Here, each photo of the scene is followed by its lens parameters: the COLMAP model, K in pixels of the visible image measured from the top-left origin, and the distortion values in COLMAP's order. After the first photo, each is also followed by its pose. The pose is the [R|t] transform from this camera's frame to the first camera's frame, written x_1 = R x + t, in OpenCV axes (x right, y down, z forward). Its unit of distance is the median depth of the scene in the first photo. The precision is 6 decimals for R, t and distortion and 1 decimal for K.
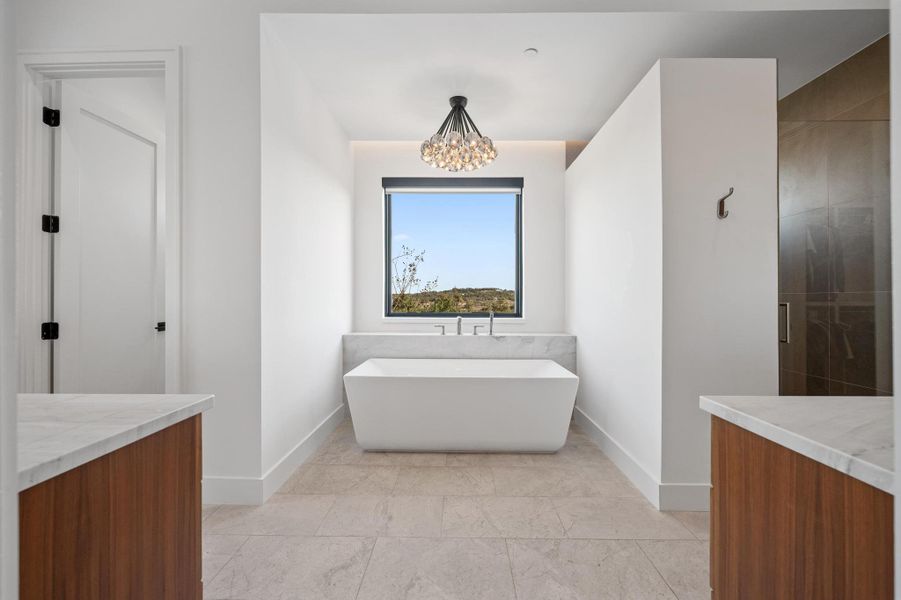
lens RADIAL K [[406.1, 0, 450.5], [0, 406.1, 300.0], [0, 0, 1]] dist [0.000508, 0.000010]
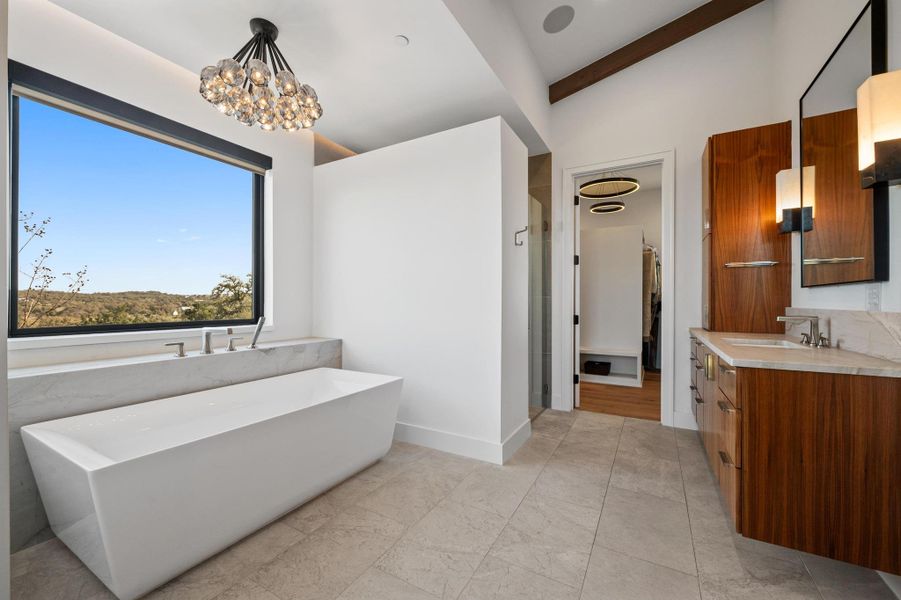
lens RADIAL K [[360.7, 0, 459.1], [0, 360.7, 298.1], [0, 0, 1]] dist [-0.002337, -0.000182]
pose [[0.466117, 0.005793, 0.884704, -0.424351], [0.002365, 0.999967, -0.007794, -0.003847], [-0.884720, 0.005725, 0.466088, 0.435142]]
